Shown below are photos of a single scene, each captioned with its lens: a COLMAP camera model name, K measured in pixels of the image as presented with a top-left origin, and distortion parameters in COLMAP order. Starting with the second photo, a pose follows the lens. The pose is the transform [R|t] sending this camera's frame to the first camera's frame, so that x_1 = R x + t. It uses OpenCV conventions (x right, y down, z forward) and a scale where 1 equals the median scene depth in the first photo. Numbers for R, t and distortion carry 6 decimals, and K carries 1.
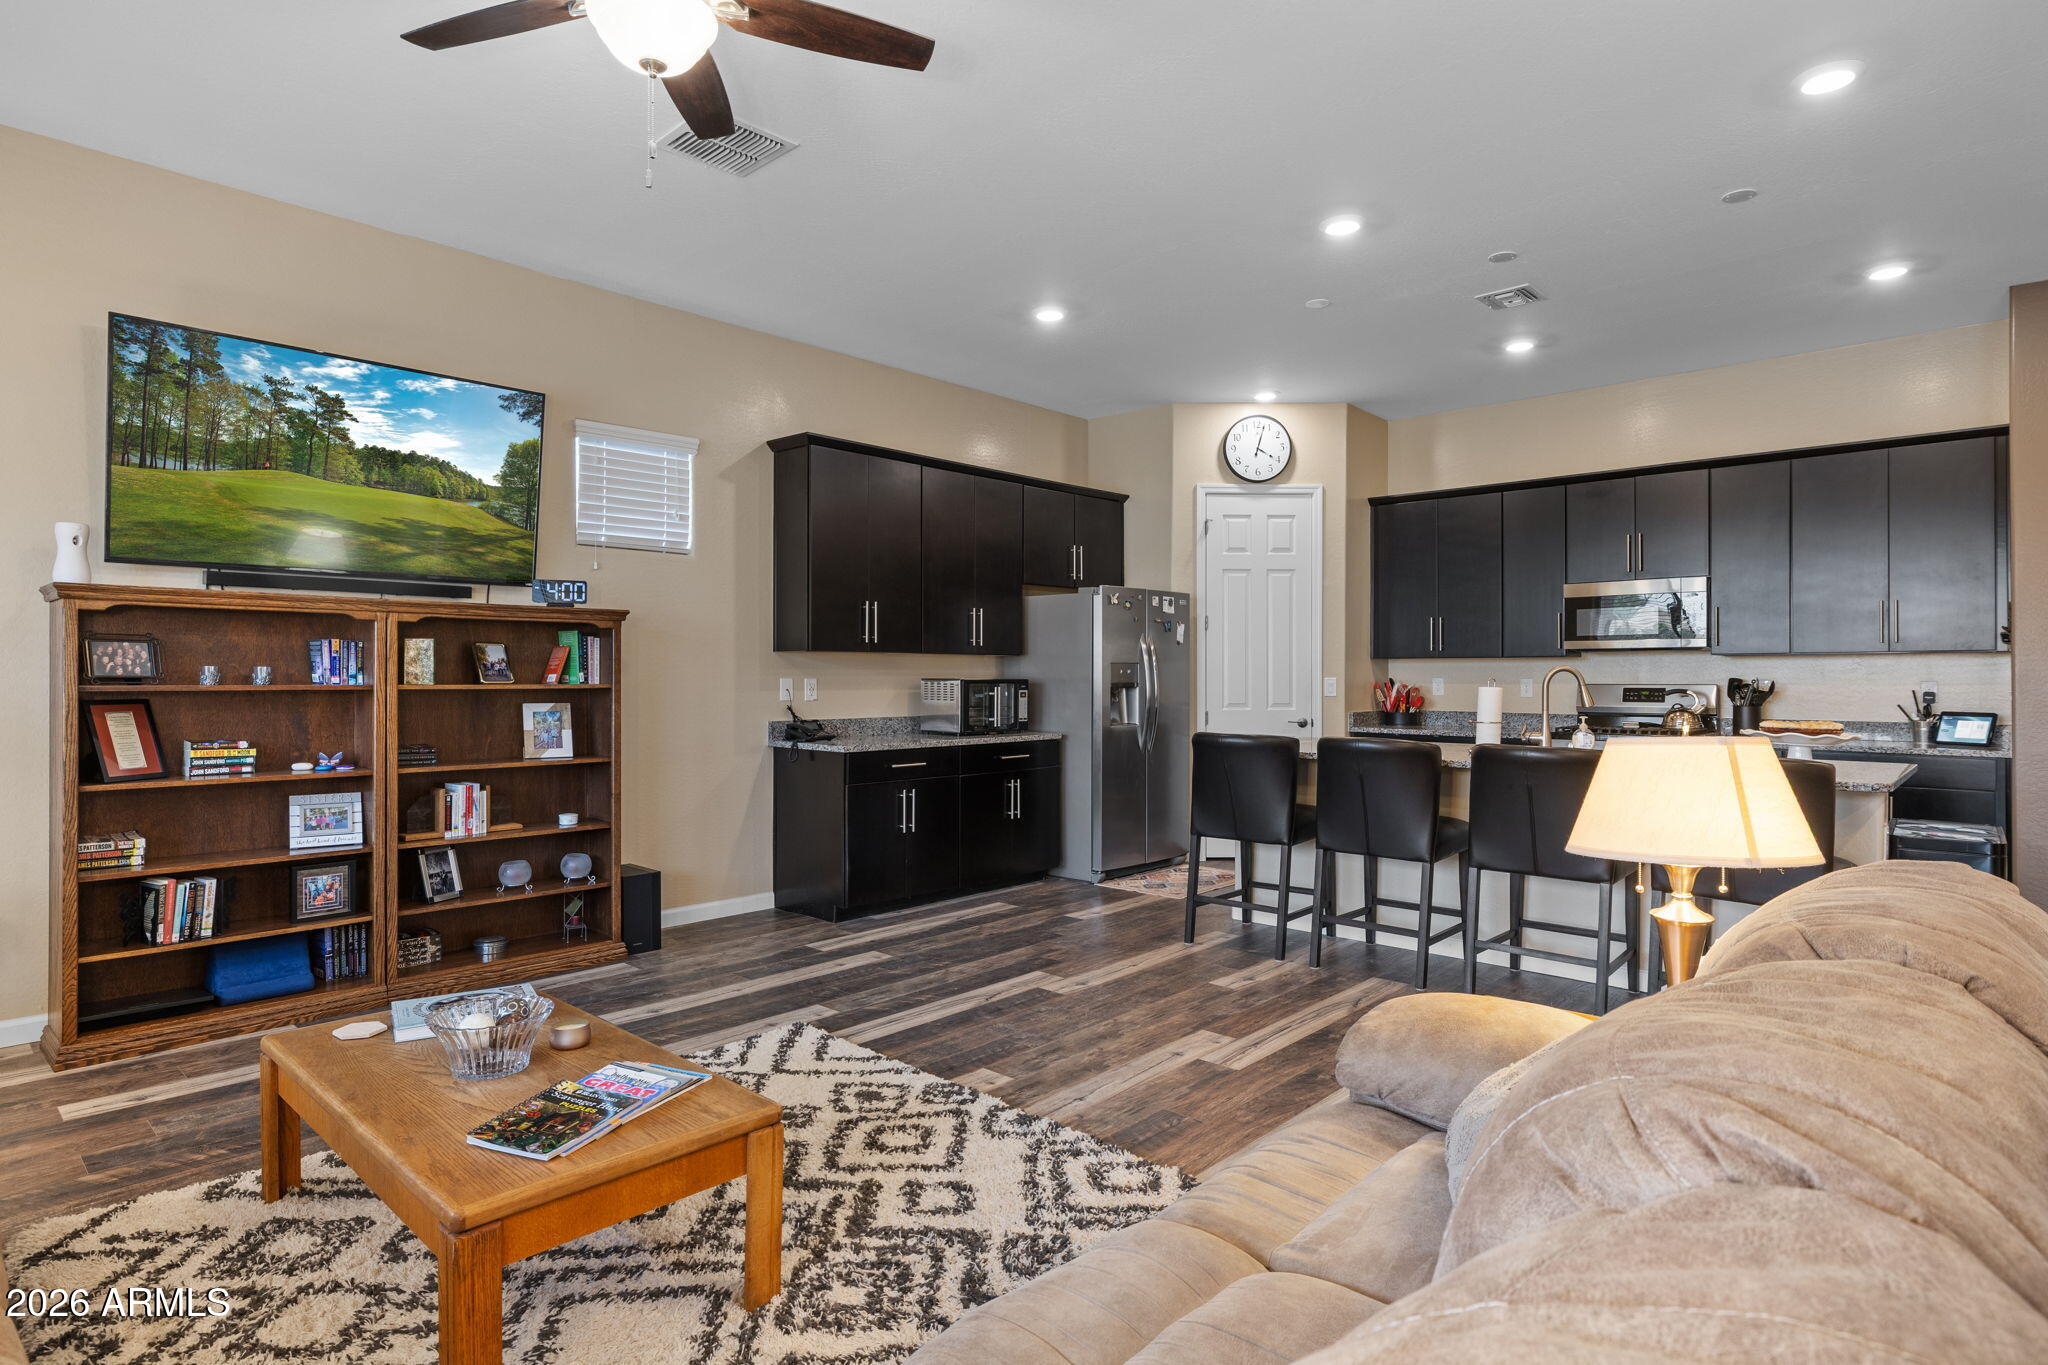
lens RADIAL K [[1079.6, 0, 1024.0], [0, 1079.6, 682.5], [0, 0, 1]] dist [-0.002016, -0.000191]
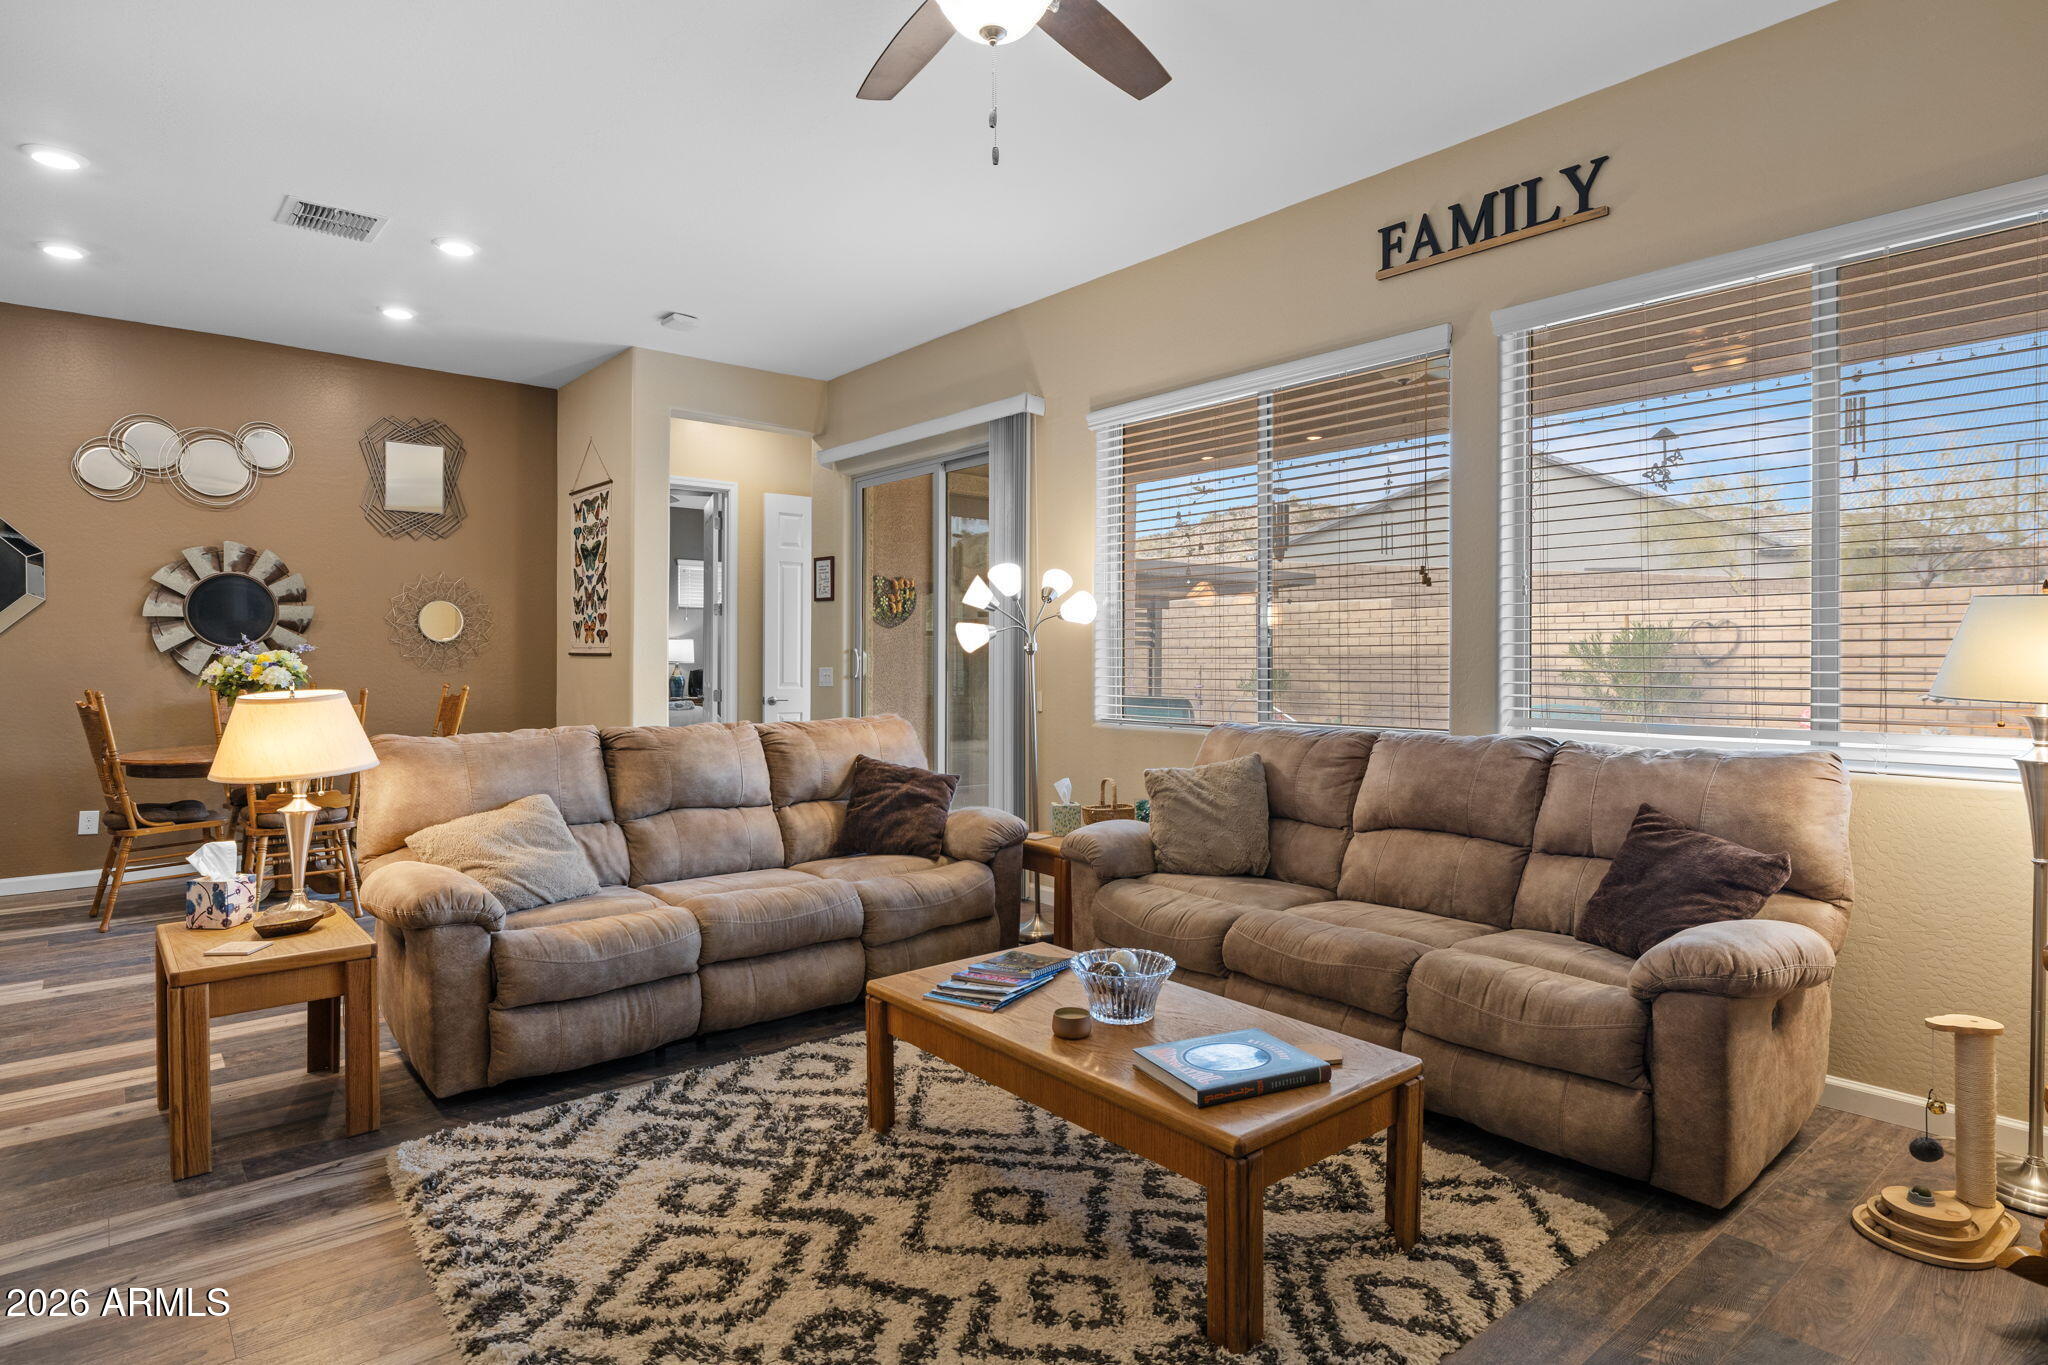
lens RADIAL K [[1095.8, 0, 1025.6], [0, 1095.8, 659.5], [0, 0, 1]] dist [0.001523, 0.000042]
pose [[-0.993239, -0.004283, 0.116004, -0.309385], [-0.003664, 0.999978, 0.005547, -0.006216], [-0.116025, 0.005085, -0.993233, 1.250161]]
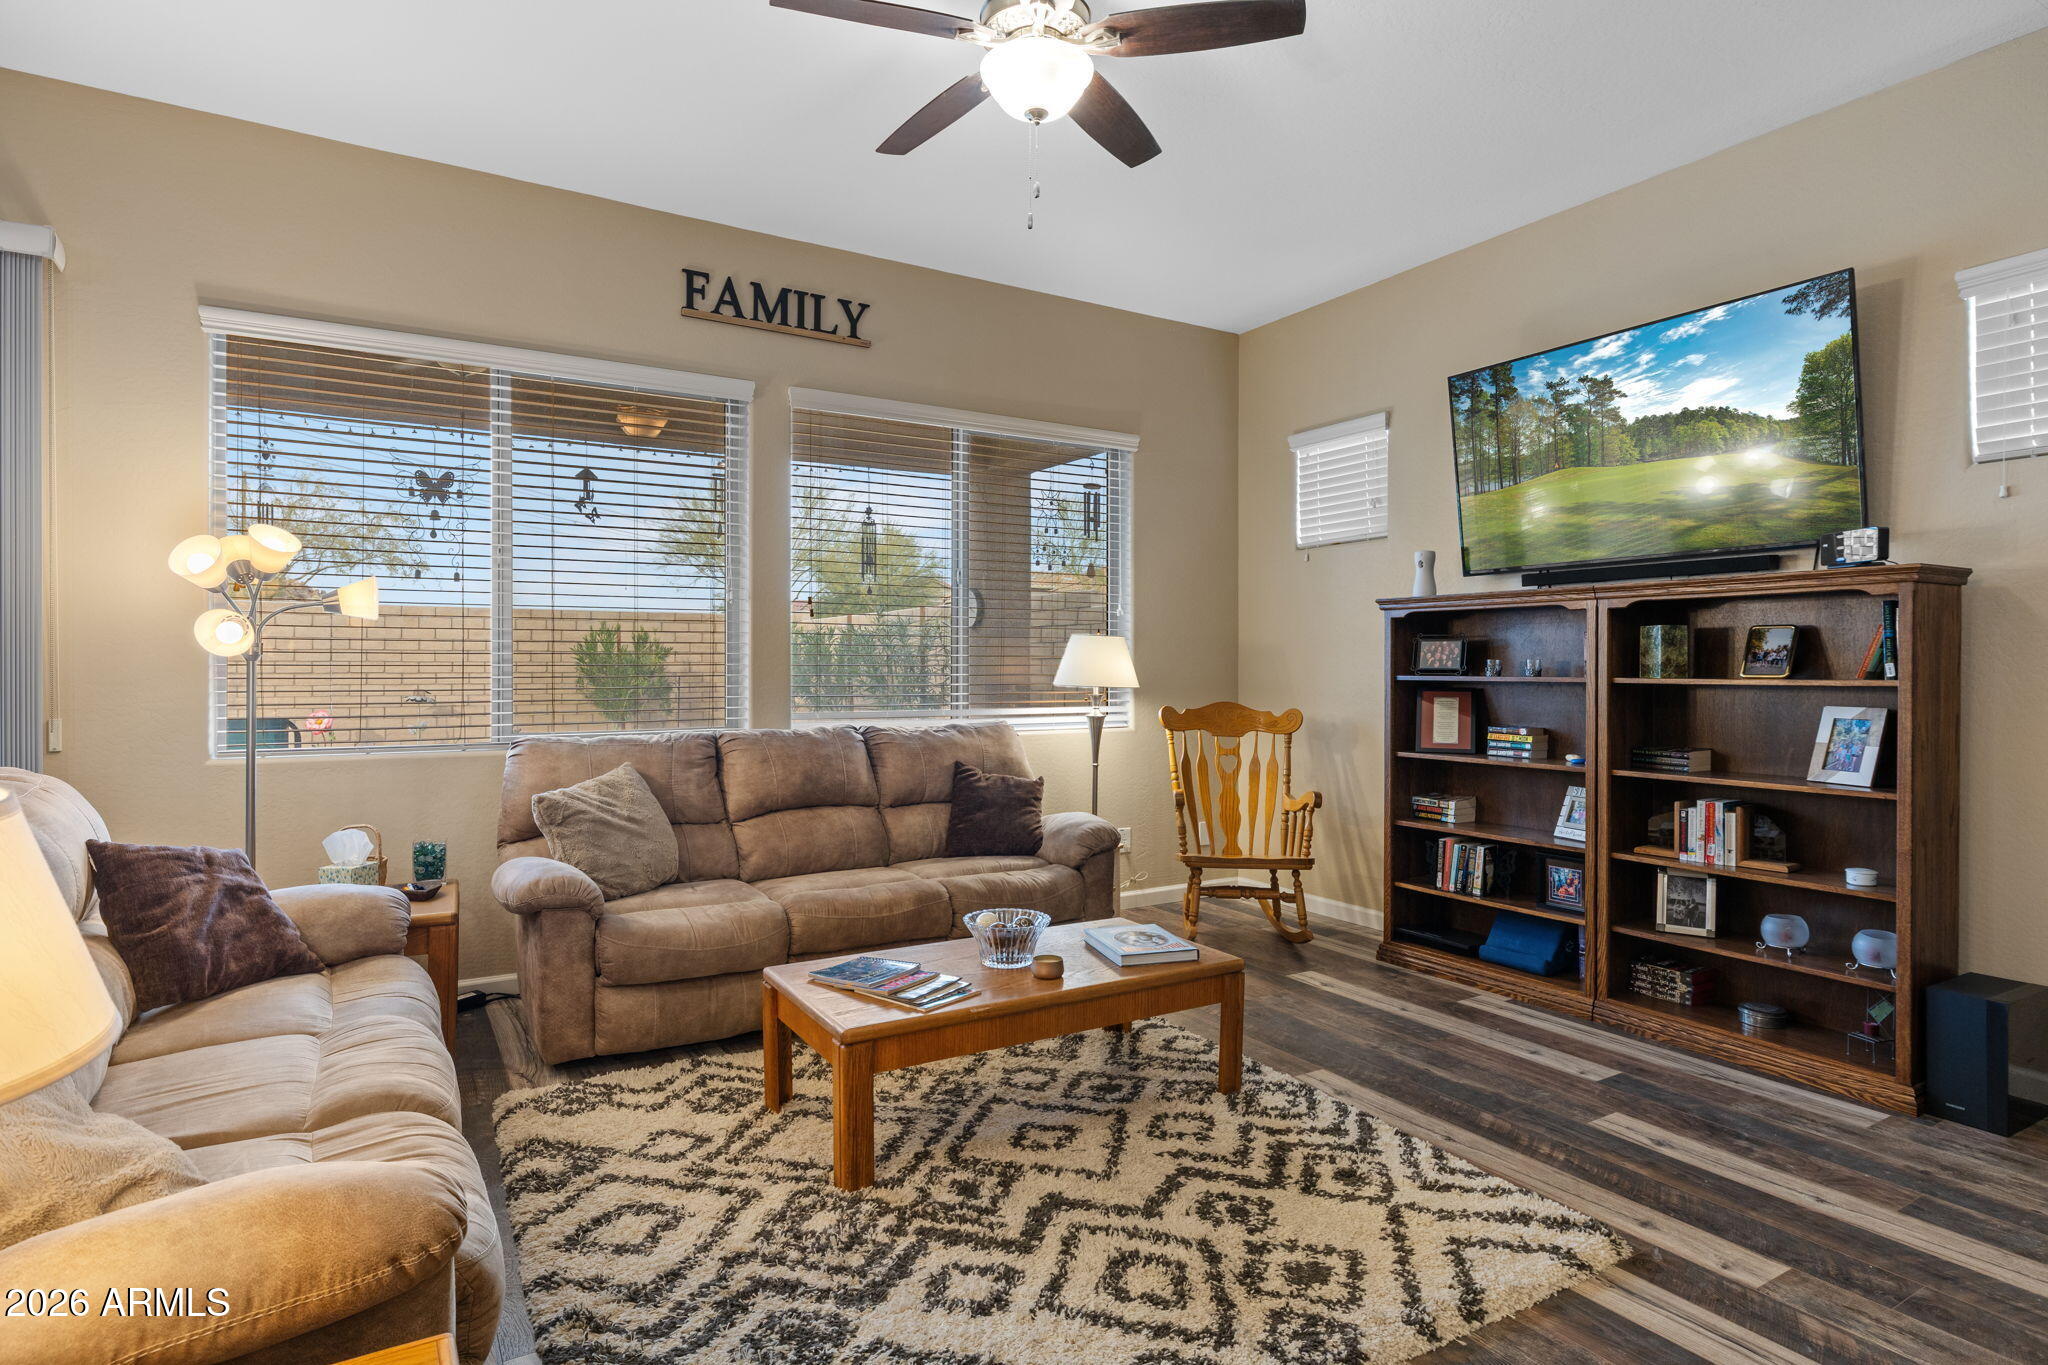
lens RADIAL K [[1079.6, 0, 1024.0], [0, 1079.6, 682.5], [0, 0, 1]] dist [-0.002016, -0.000191]
pose [[-0.270584, 0.011391, -0.962629, 0.458835], [-0.006847, 0.999882, 0.013757, -0.003423], [0.962672, 0.010314, -0.270474, 0.811969]]
